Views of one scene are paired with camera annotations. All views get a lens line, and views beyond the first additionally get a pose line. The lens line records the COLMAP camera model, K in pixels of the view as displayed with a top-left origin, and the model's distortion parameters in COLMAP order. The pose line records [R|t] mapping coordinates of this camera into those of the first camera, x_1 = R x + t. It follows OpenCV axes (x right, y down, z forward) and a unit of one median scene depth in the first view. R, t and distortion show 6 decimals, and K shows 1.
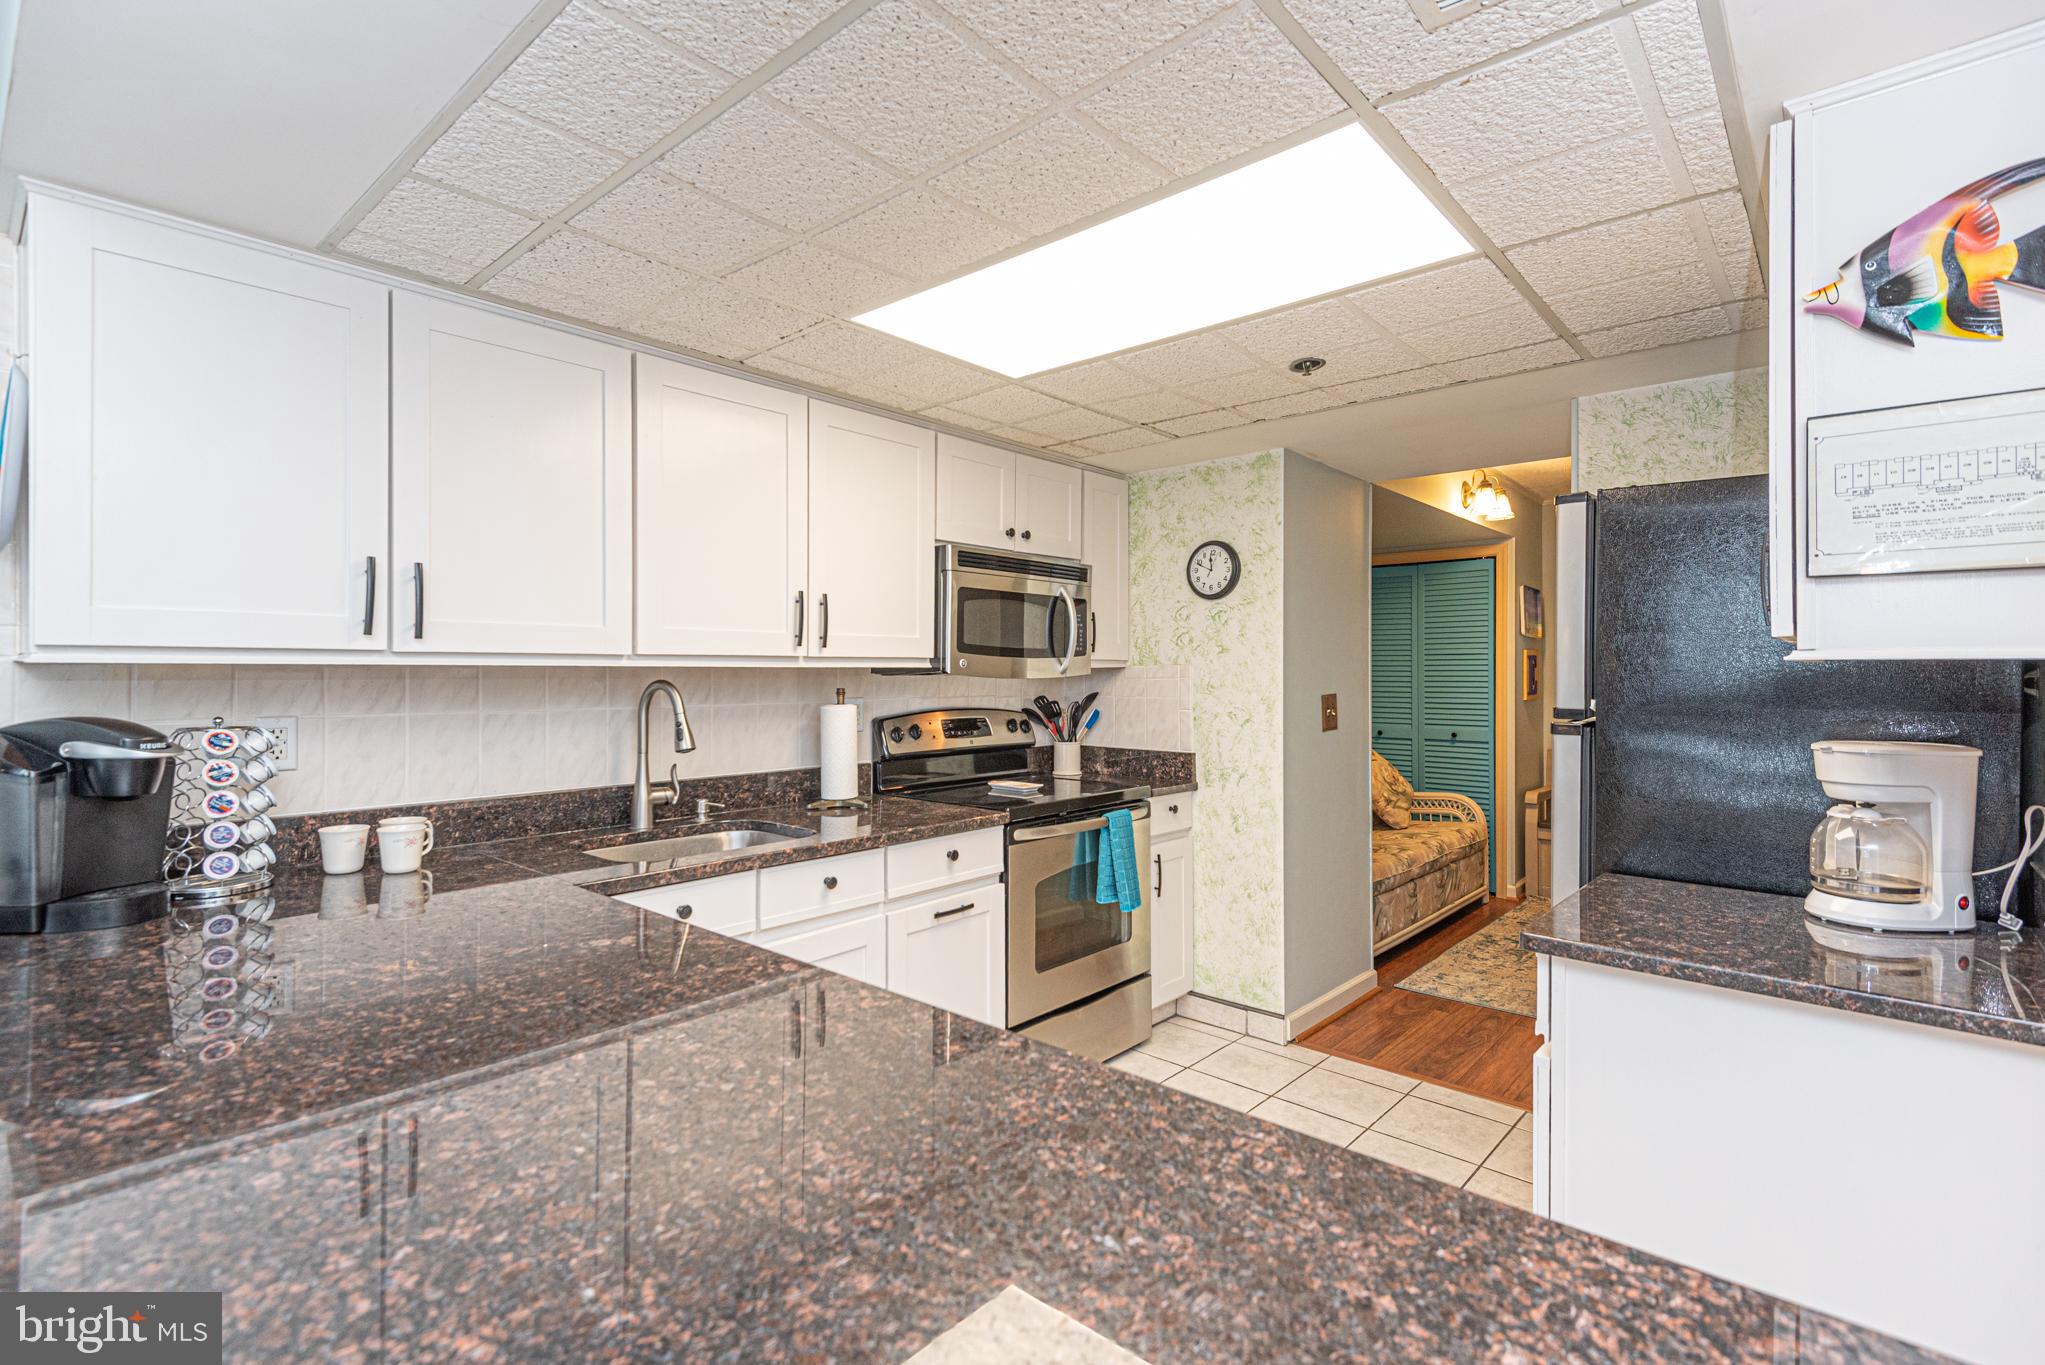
lens RADIAL K [[950.8, 0, 1110.0], [0, 950.8, 663.4], [0, 0, 1]] dist [0.040569, -0.019693]
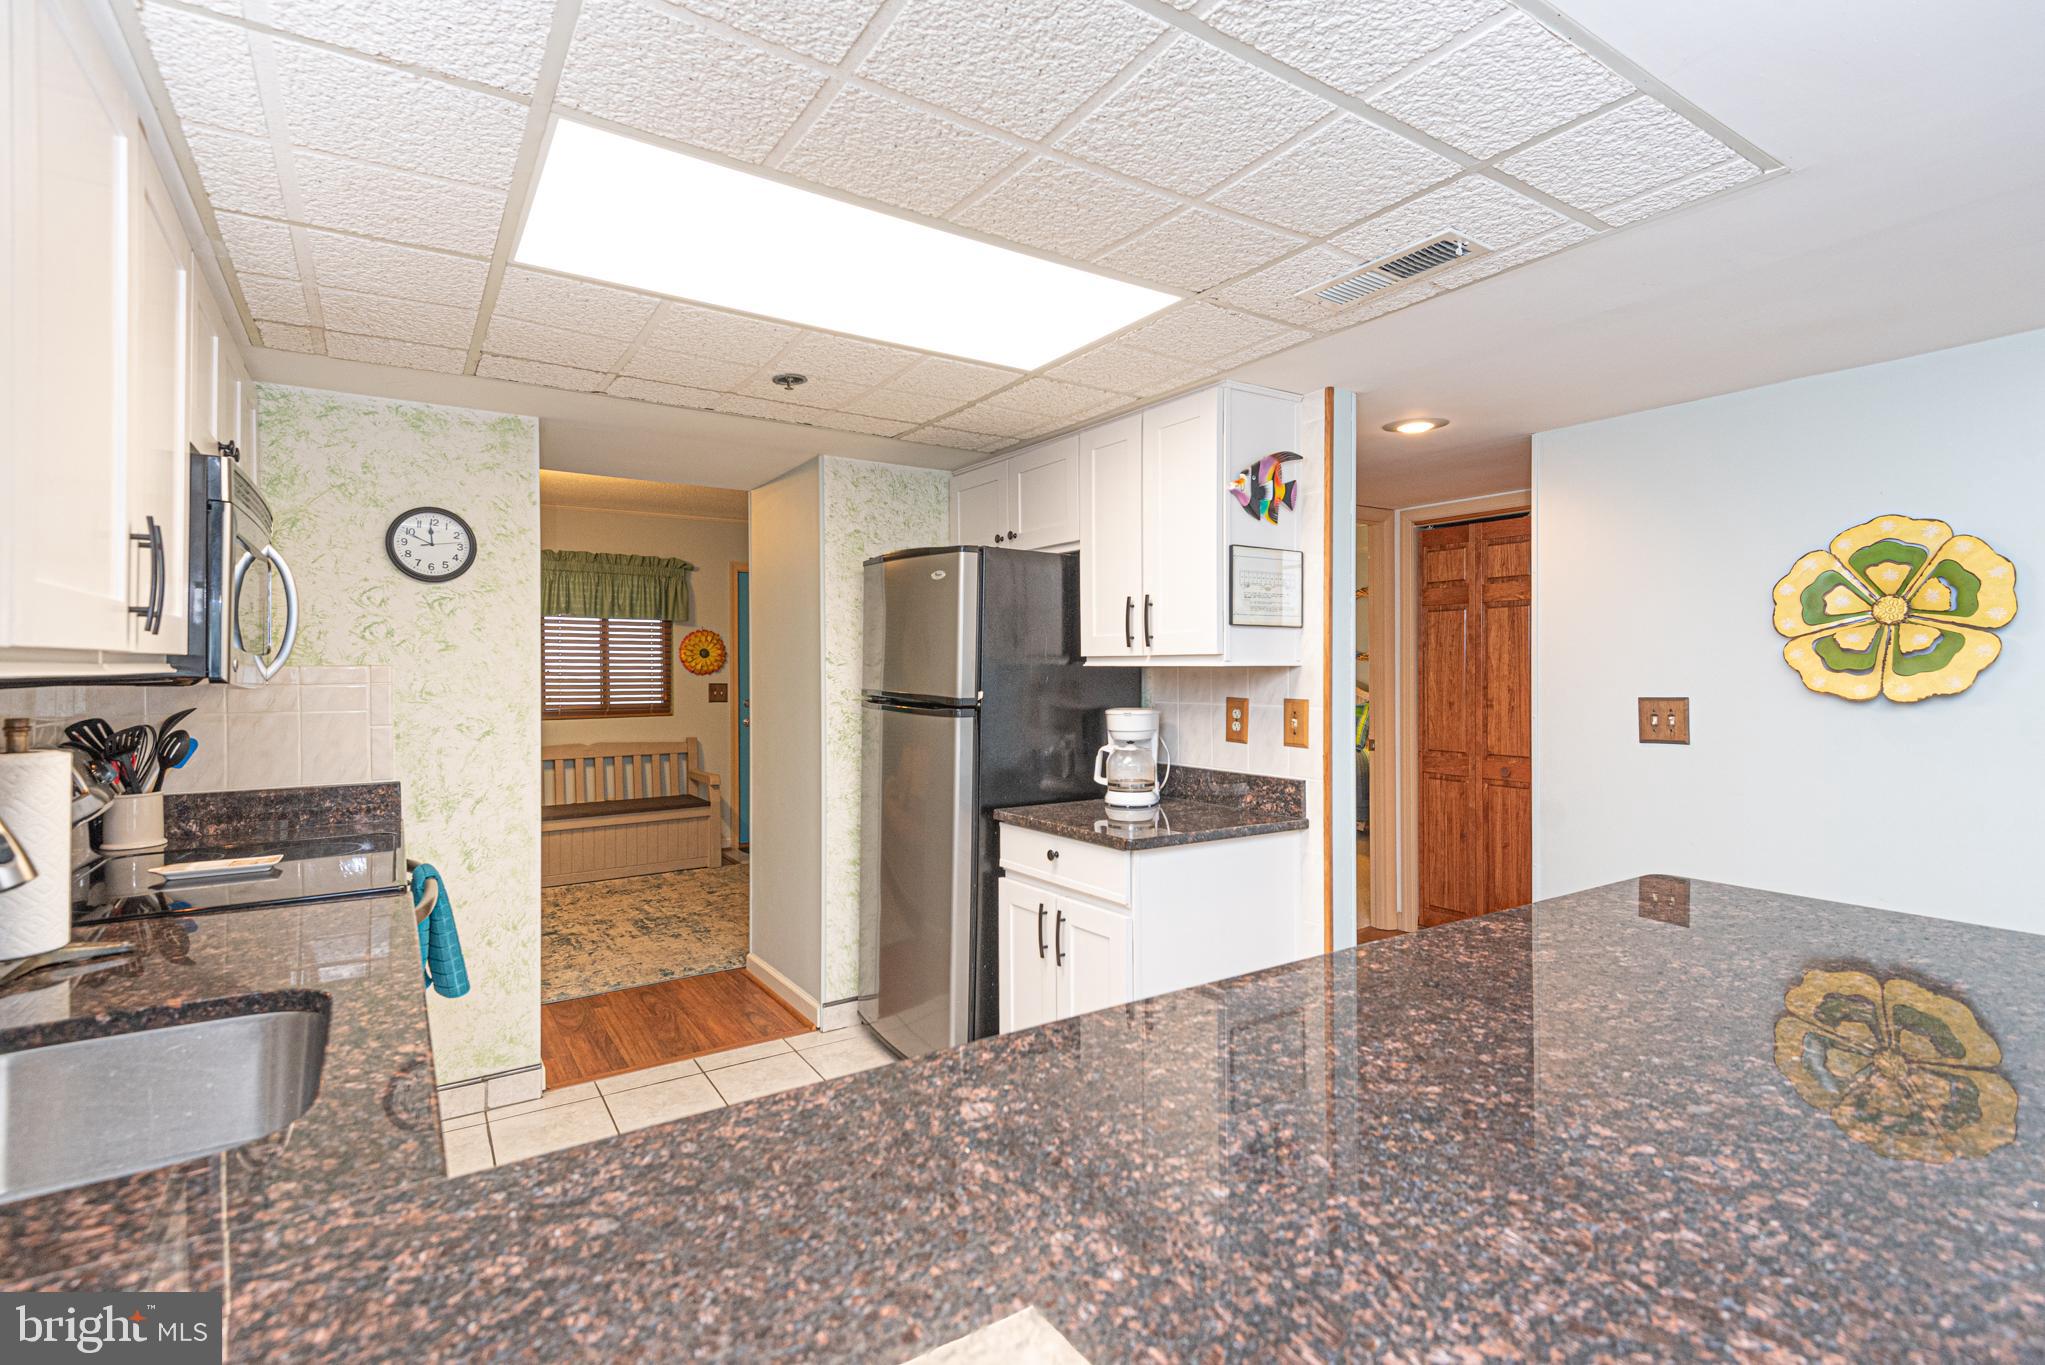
lens RADIAL K [[926.9, 0, 935.0], [0, 926.9, 663.4], [0, 0, 1]] dist [0.030286, -0.016796]
pose [[0.331257, 0.001627, 0.943539, -0.555325], [-0.004878, 0.999988, -0.000012, -0.002550], [-0.943528, -0.004598, 0.331261, 0.407398]]
